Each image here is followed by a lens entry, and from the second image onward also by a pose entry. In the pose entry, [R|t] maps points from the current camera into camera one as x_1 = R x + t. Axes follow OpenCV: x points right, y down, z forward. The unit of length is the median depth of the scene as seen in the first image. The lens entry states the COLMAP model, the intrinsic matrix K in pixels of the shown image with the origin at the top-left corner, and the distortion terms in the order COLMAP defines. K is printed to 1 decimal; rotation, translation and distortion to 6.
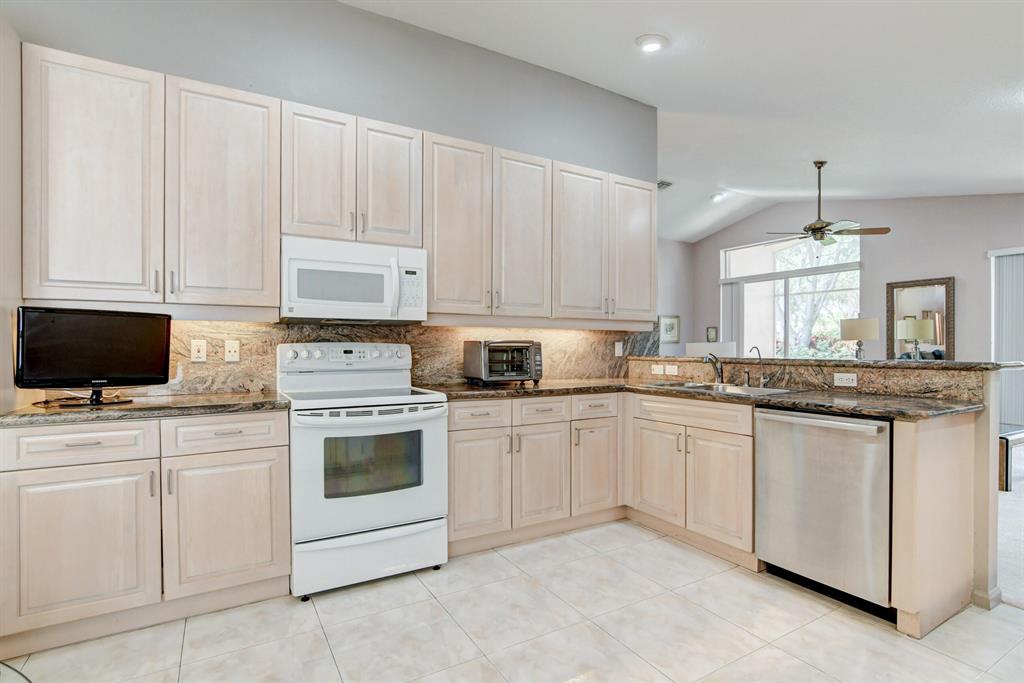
lens RADIAL K [[502.9, 0, 509.5], [0, 502.9, 351.2], [0, 0, 1]] dist [-0.030247, 0.012095]
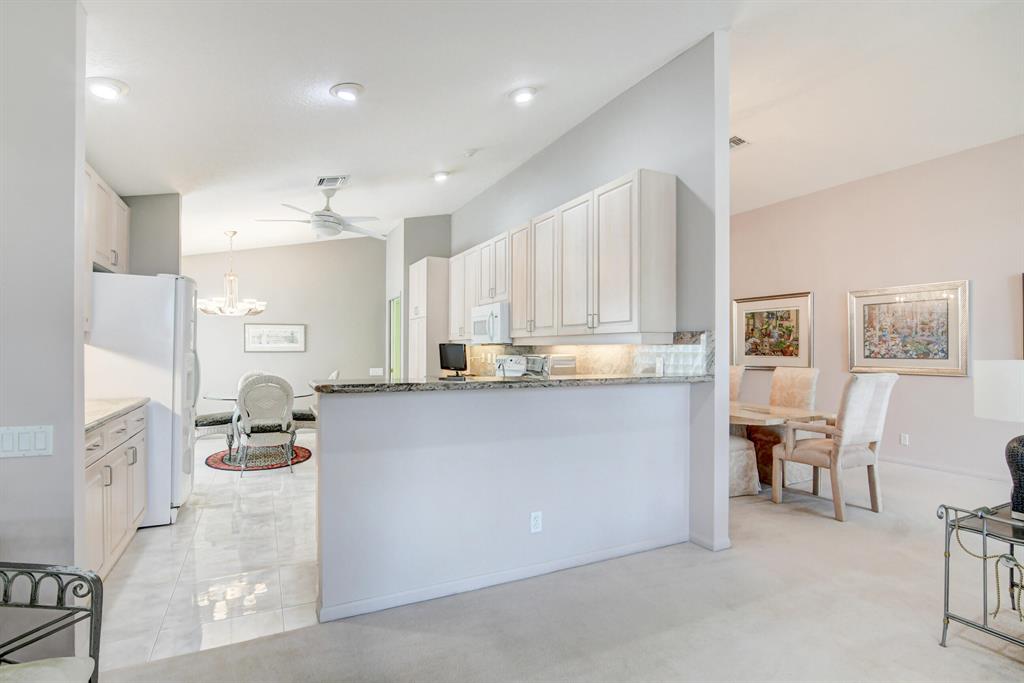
lens RADIAL K [[502.9, 0, 509.5], [0, 502.9, 351.2], [0, 0, 1]] dist [-0.030247, 0.012095]
pose [[-0.066271, 0.001187, -0.997801, 1.385921], [-0.012088, 0.999925, 0.001992, -0.033708], [0.997728, 0.012193, -0.066252, 1.022818]]
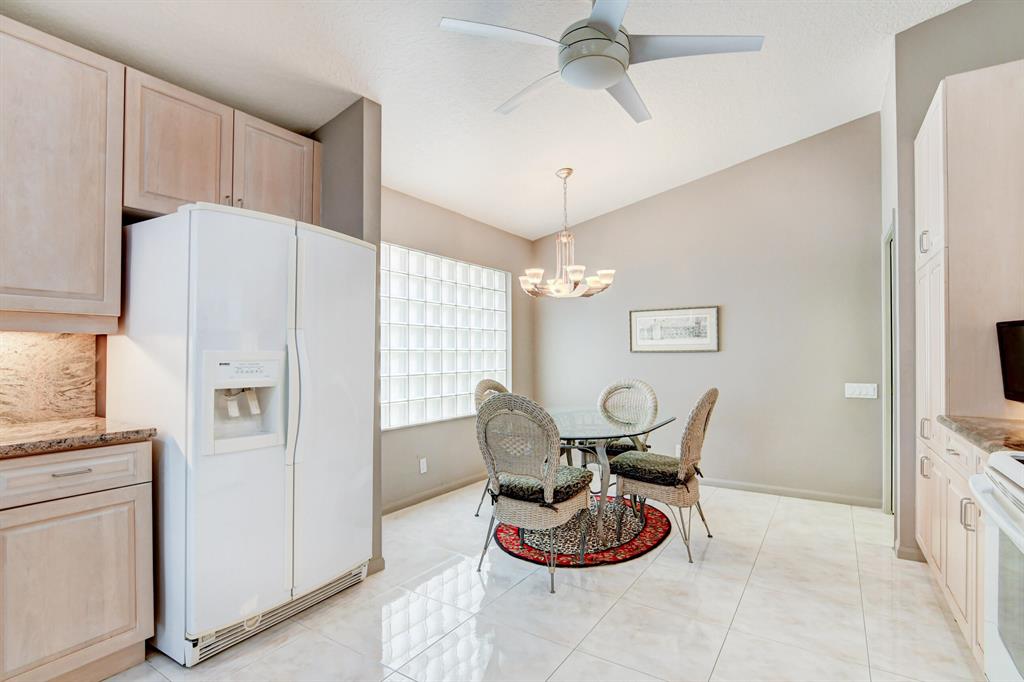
lens RADIAL K [[497.4, 0, 509.9], [0, 497.4, 348.8], [0, 0, 1]] dist [-0.022529, 0.000860]
pose [[-0.894634, -0.003360, -0.446787, 0.269441], [-0.002797, 0.999994, -0.001922, -0.017449], [0.446791, -0.000470, -0.894638, 0.901399]]
